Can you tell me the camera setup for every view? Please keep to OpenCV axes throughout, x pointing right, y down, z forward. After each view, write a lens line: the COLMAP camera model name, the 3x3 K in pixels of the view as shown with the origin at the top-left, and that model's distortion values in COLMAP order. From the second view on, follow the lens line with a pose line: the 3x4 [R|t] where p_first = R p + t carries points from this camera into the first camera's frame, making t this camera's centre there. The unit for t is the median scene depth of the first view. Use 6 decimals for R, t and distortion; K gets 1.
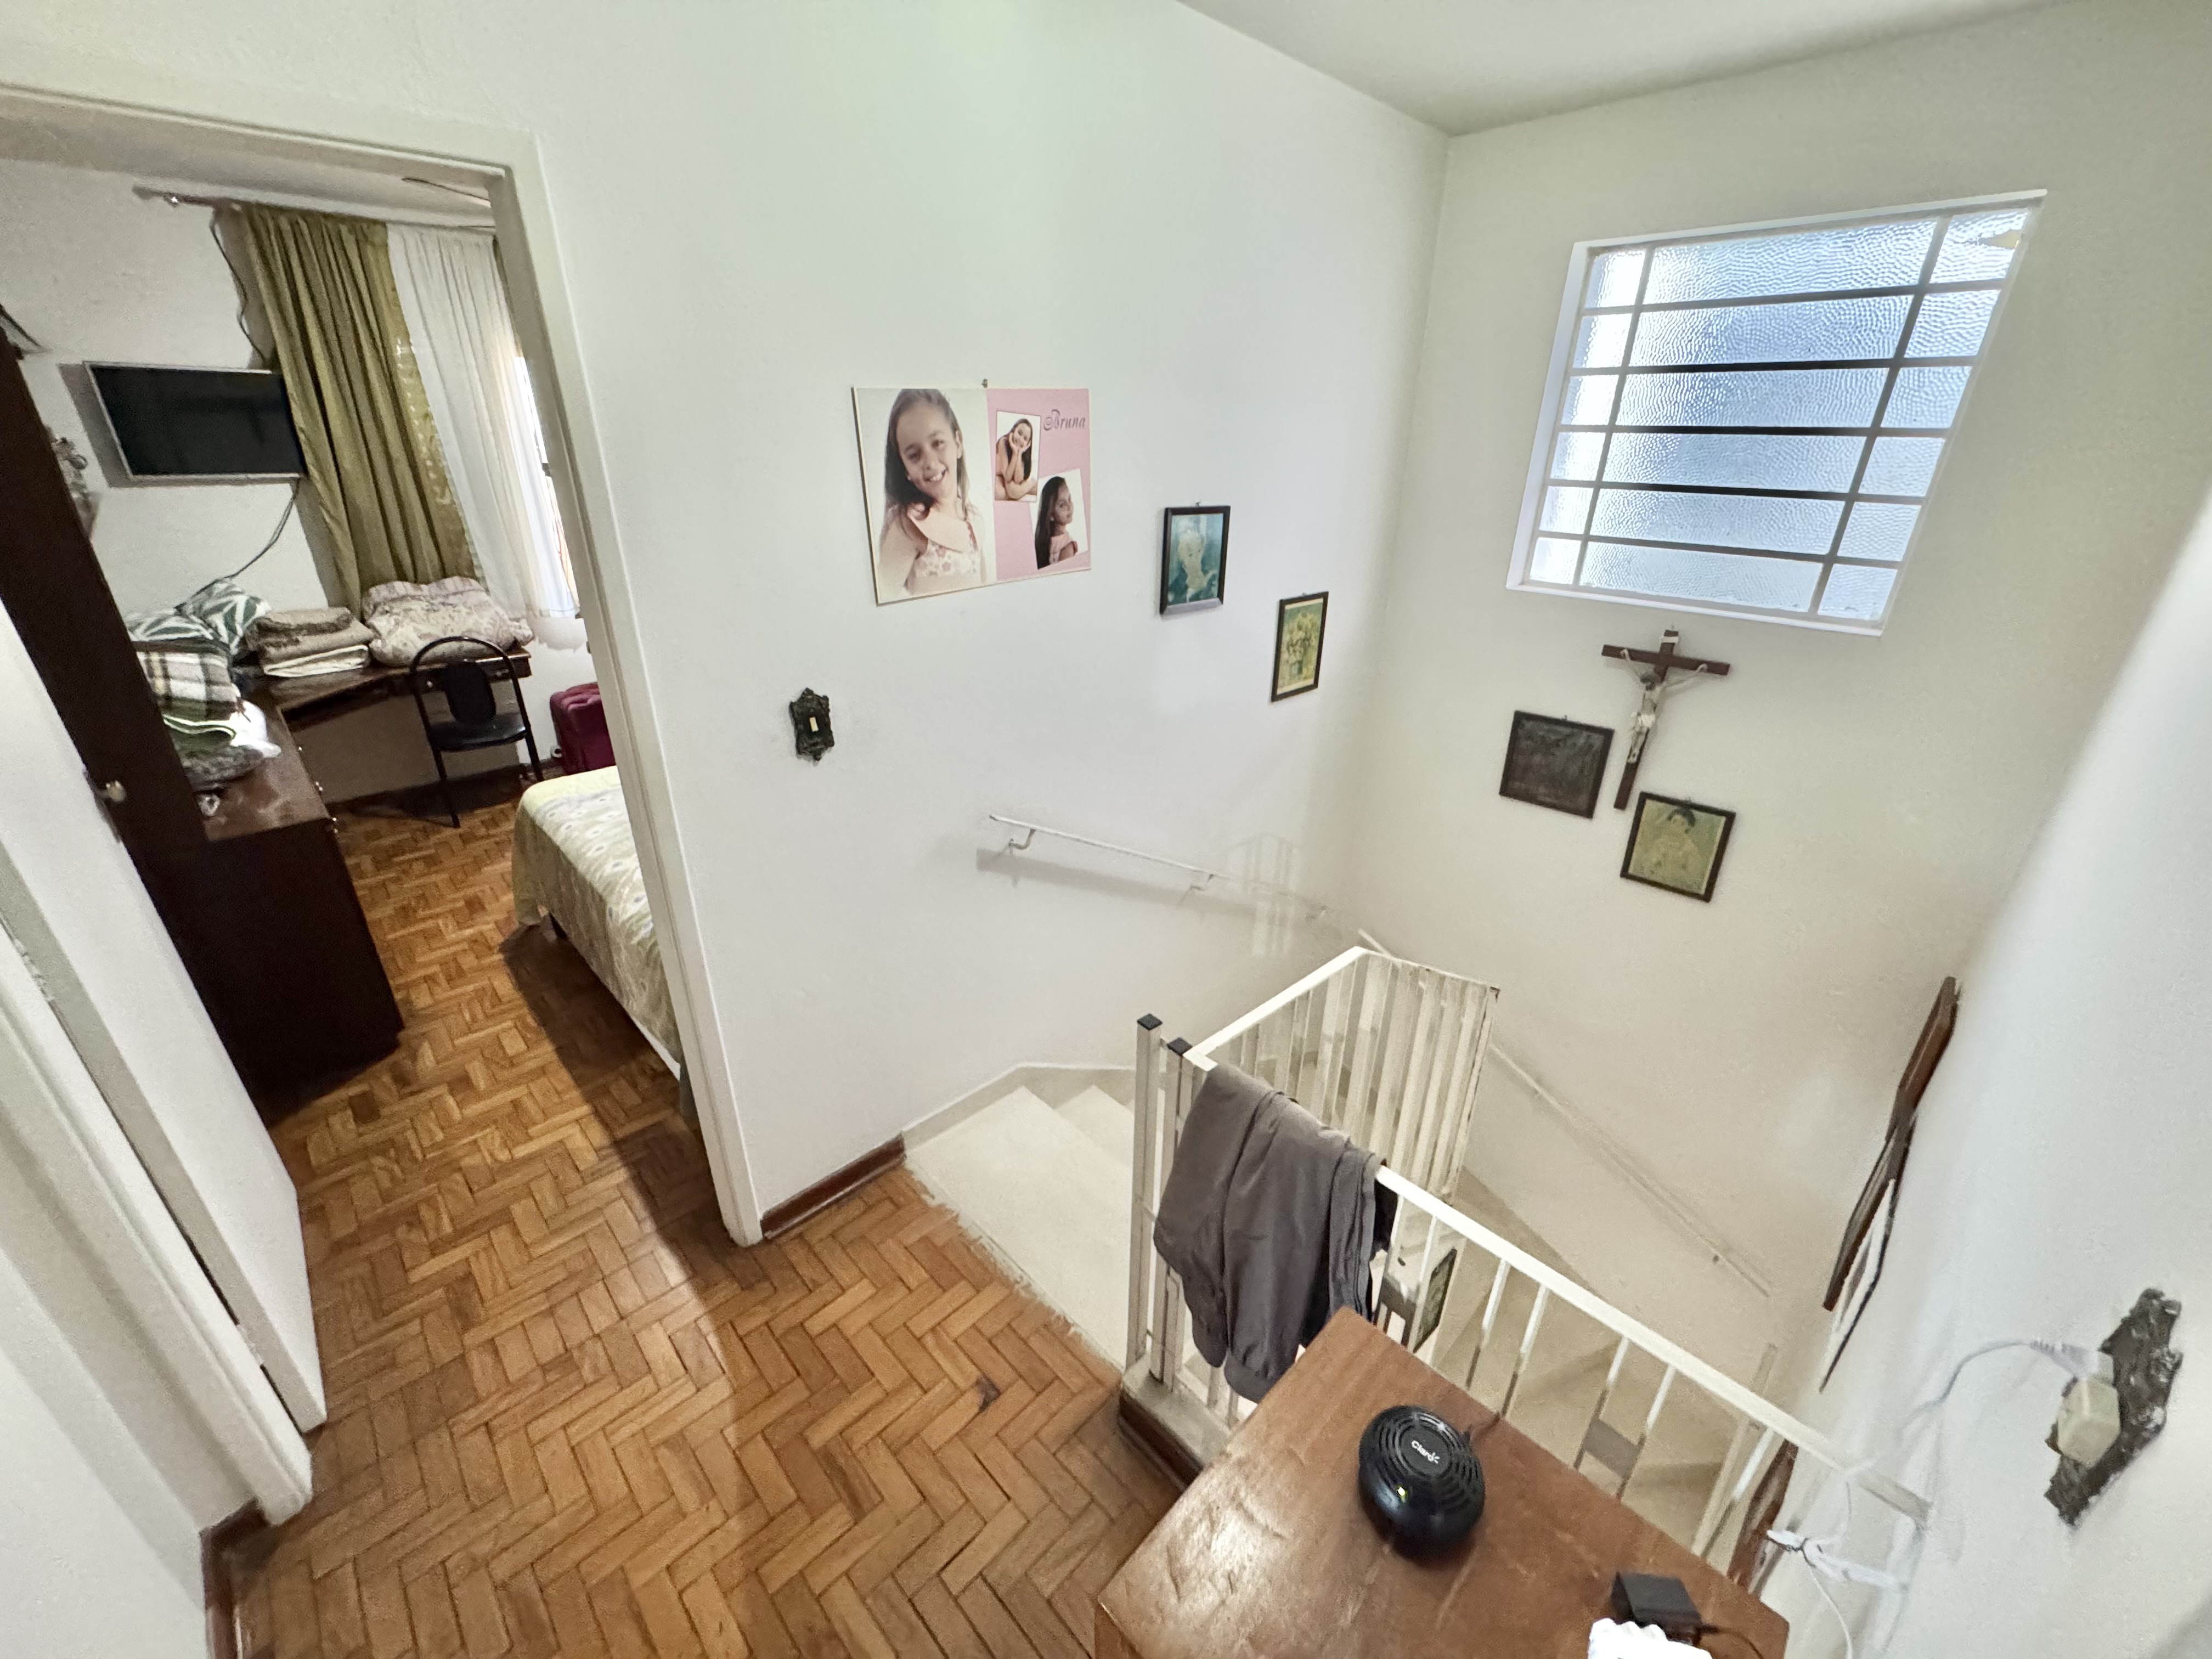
lens RADIAL K [[885.7, 0, 1103.8], [0, 885.7, 821.9], [0, 0, 1]] dist [-0.003744, 0.000784]
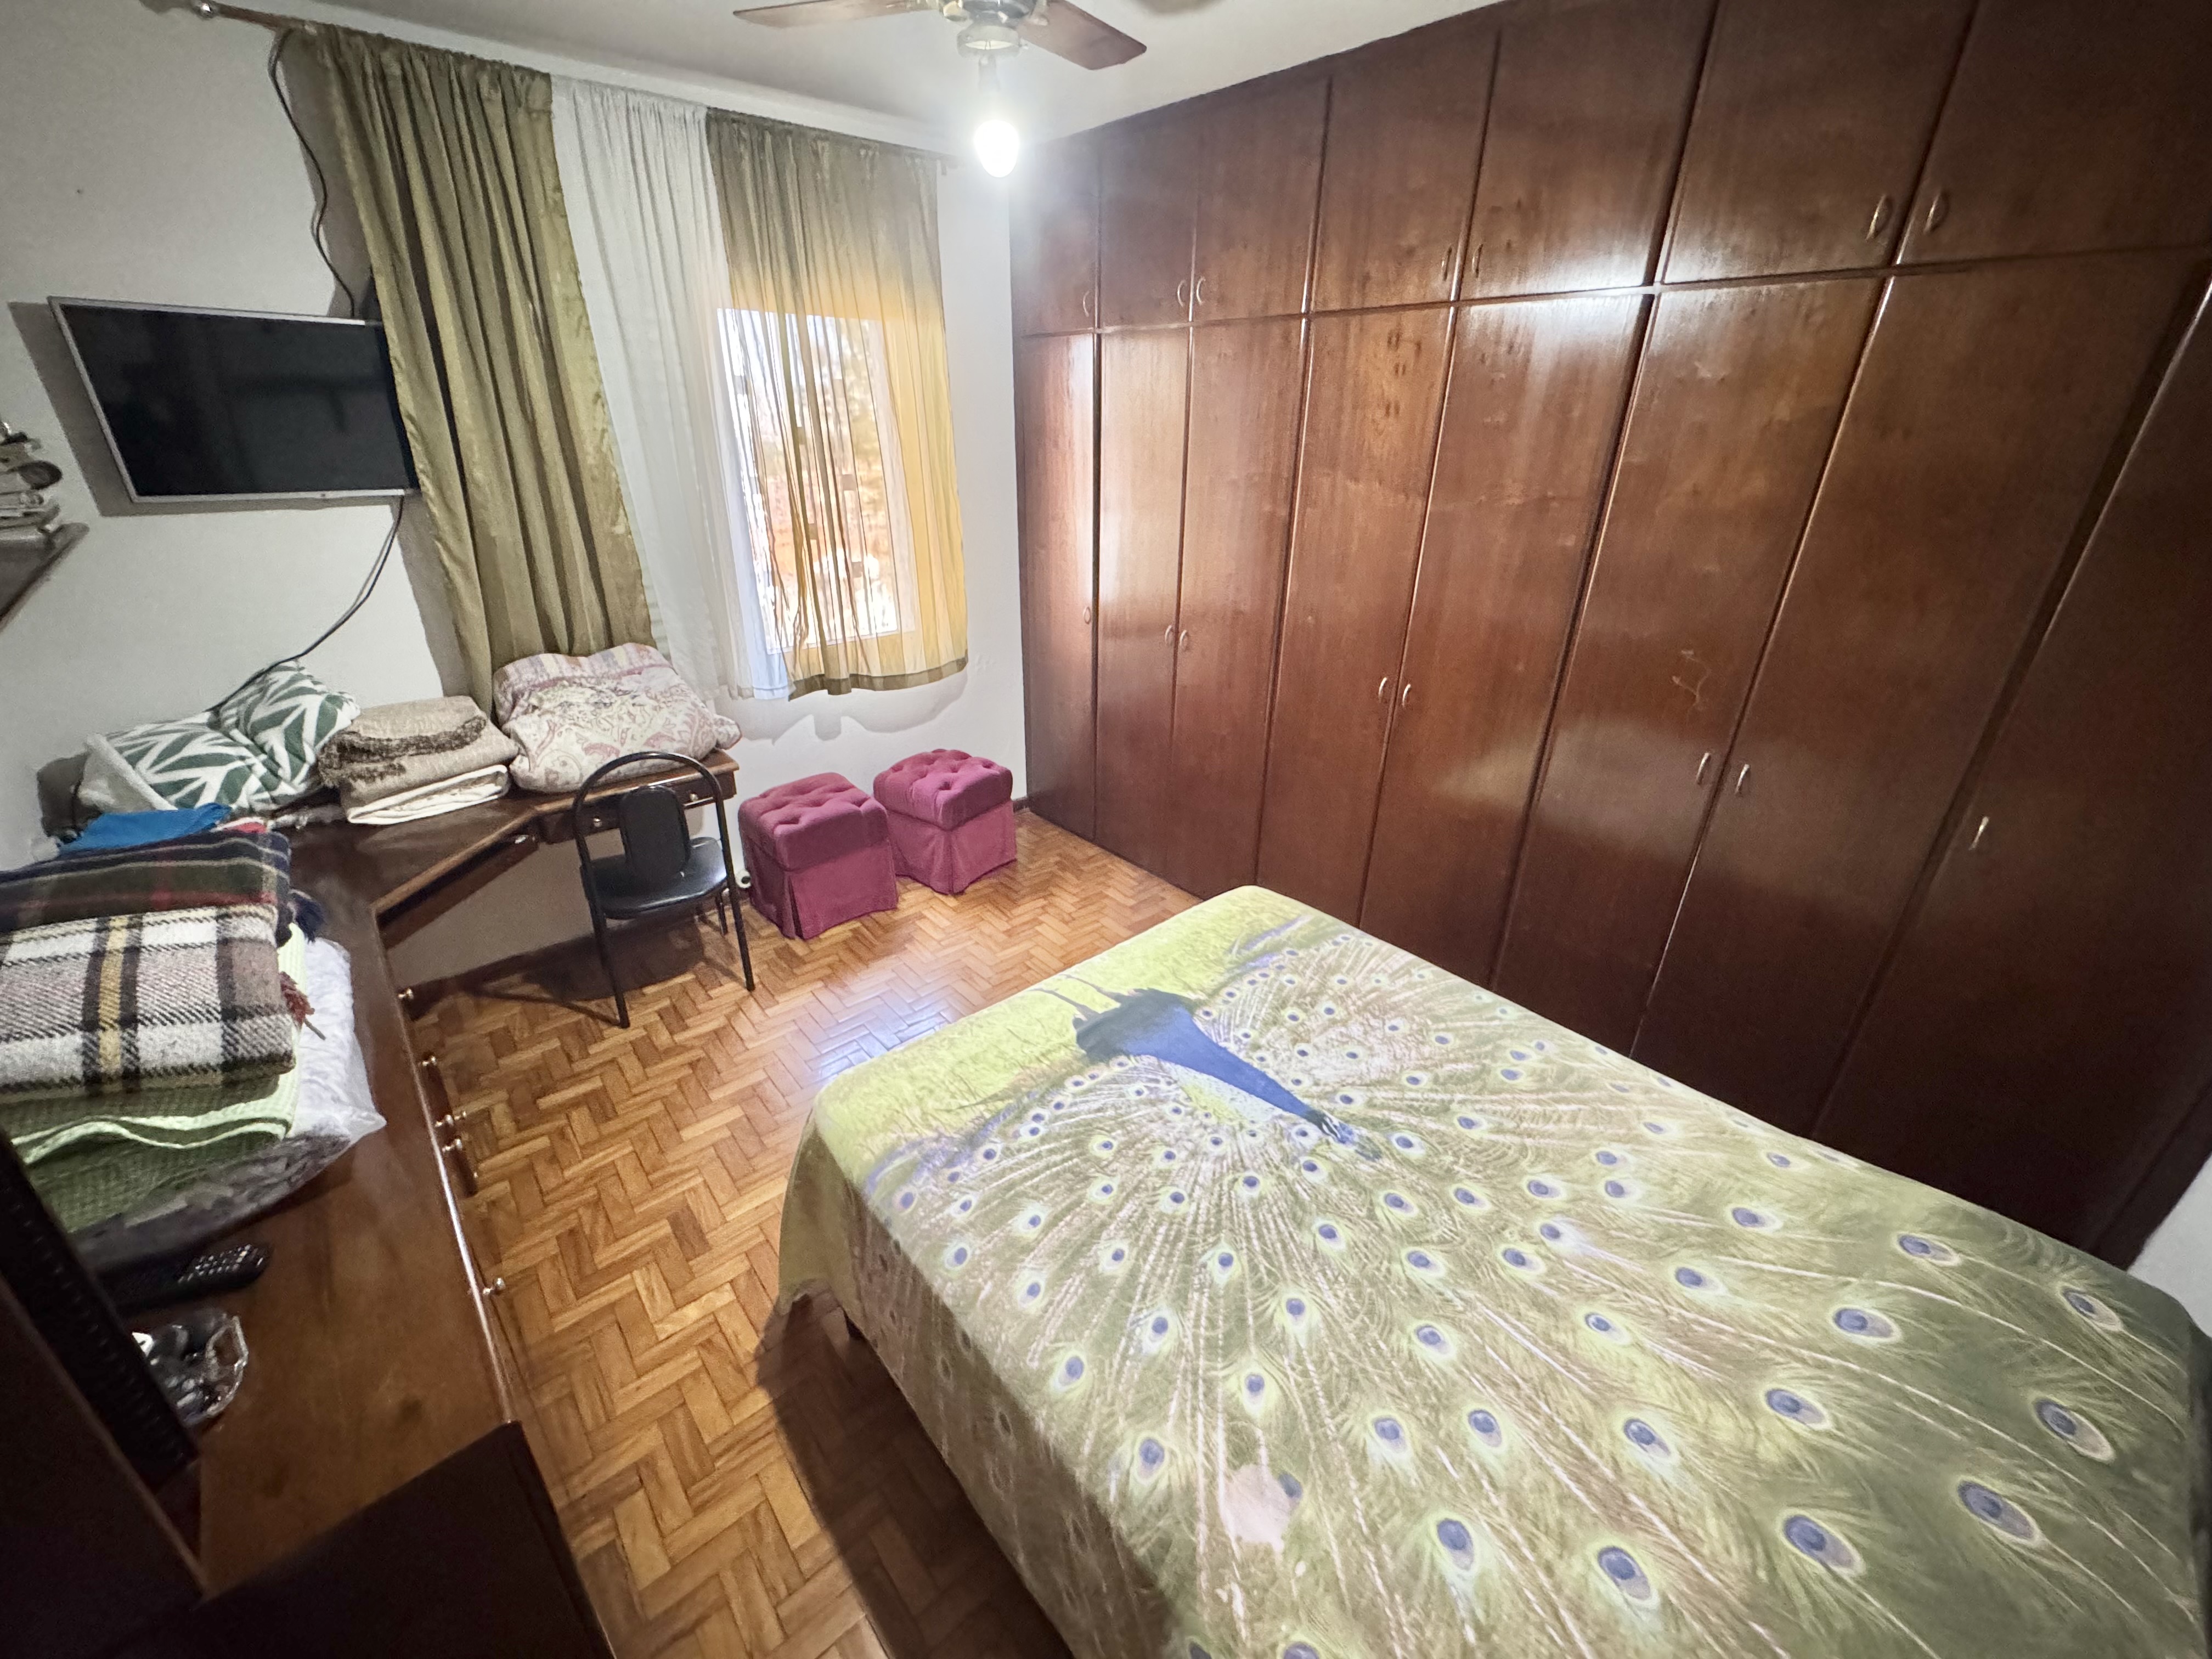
lens RADIAL K [[885.7, 0, 1106.5], [0, 885.7, 828.9], [0, 0, 1]] dist [-0.003744, 0.000784]
pose [[0.998671, 0.024753, -0.045199, -0.389960], [-0.024098, 0.999598, 0.014962, -0.178946], [0.045551, -0.013853, 0.998866, 0.404090]]
